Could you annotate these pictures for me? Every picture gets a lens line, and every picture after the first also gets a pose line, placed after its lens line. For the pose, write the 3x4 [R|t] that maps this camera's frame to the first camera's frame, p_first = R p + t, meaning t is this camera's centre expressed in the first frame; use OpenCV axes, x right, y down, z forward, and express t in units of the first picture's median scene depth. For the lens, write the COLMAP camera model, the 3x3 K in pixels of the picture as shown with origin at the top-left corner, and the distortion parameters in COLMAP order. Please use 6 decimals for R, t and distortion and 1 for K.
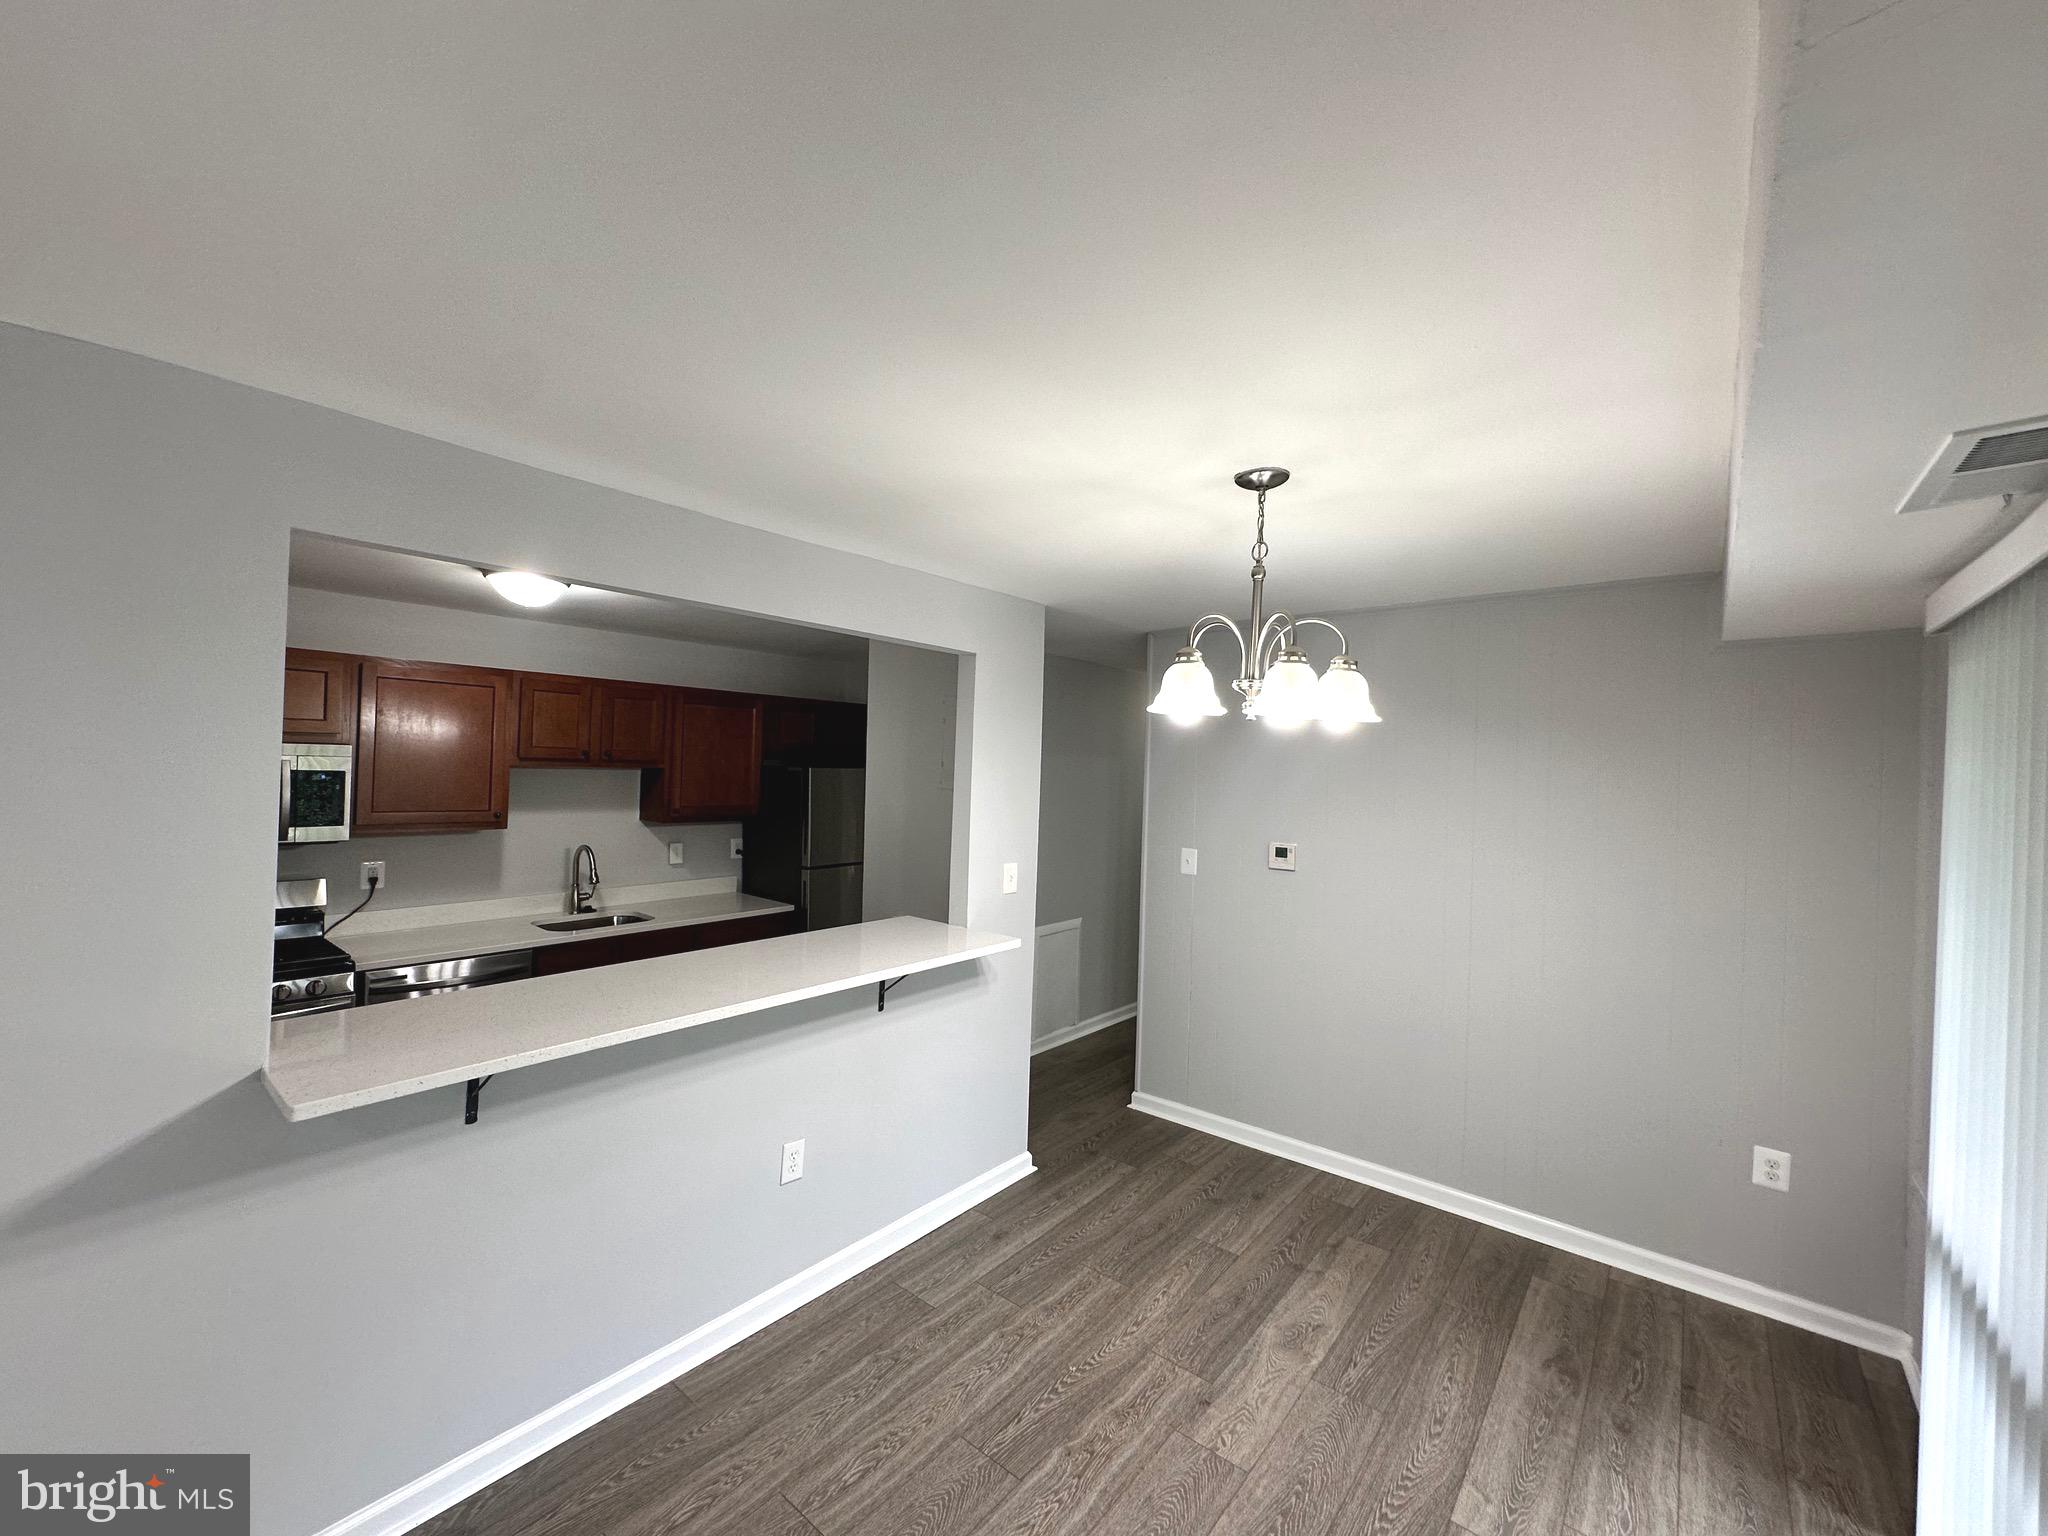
lens RADIAL K [[818.5, 0, 1026.0], [0, 818.5, 767.4], [0, 0, 1]] dist [-0.003574, 0.000887]
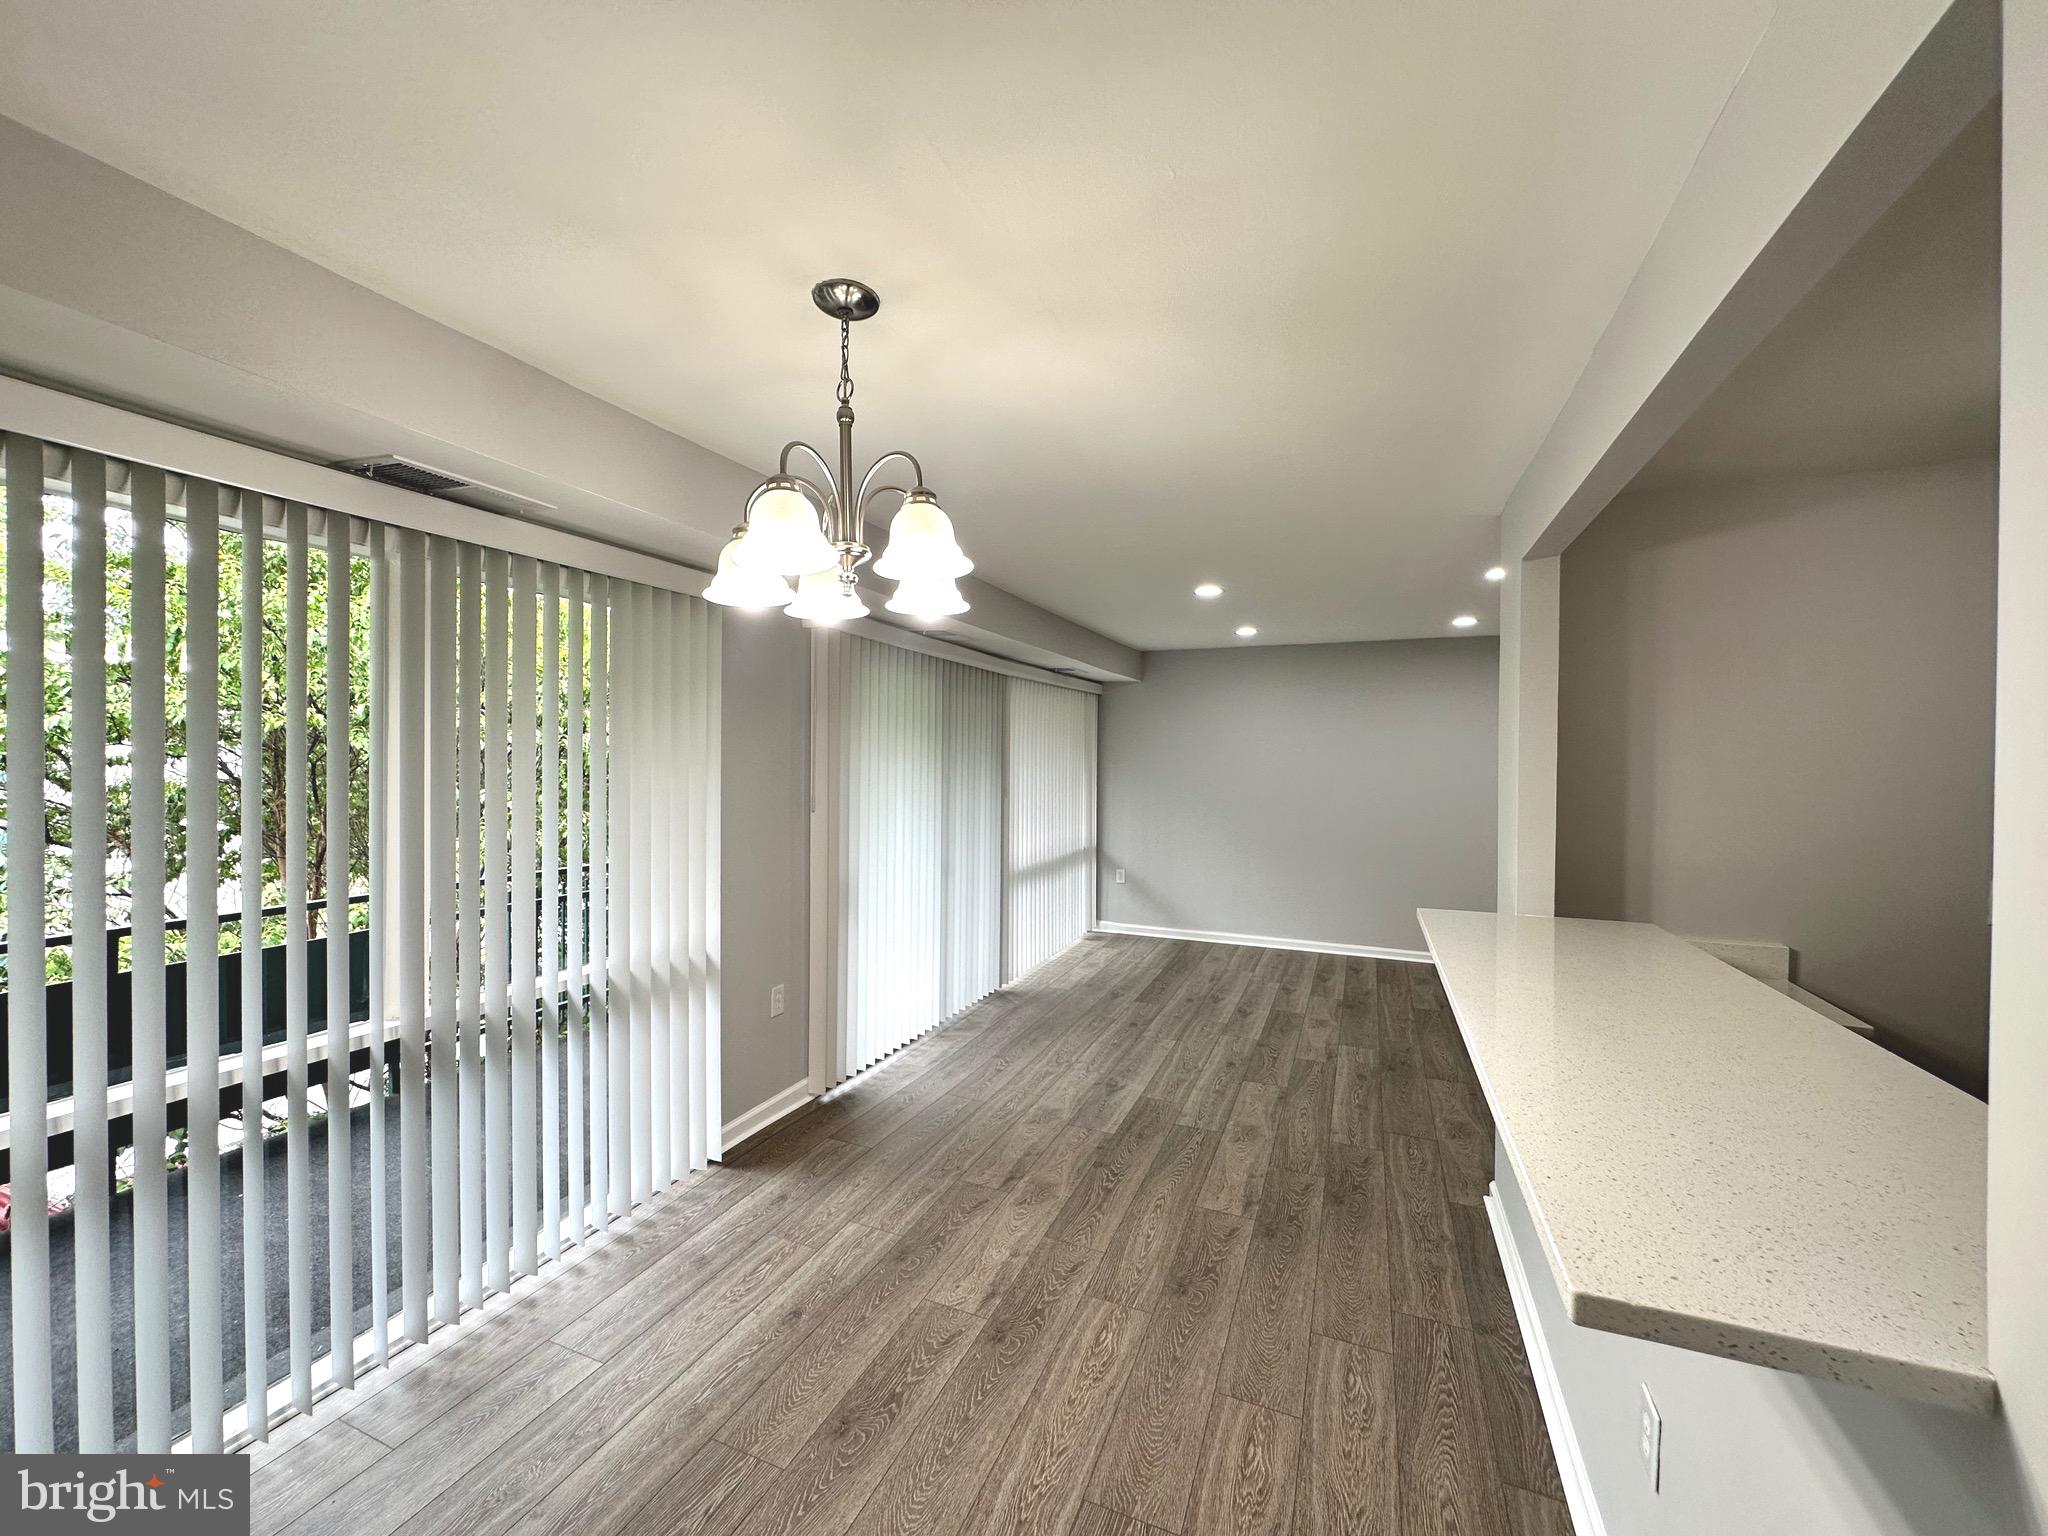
lens RADIAL K [[818.5, 0, 1025.9], [0, 818.5, 763.9], [0, 0, 1]] dist [-0.003574, 0.000887]
pose [[-0.955063, -0.036073, -0.294199, 0.204252], [-0.037438, 0.999298, -0.000990, 0.060584], [0.294028, 0.010069, -0.955744, 1.098788]]
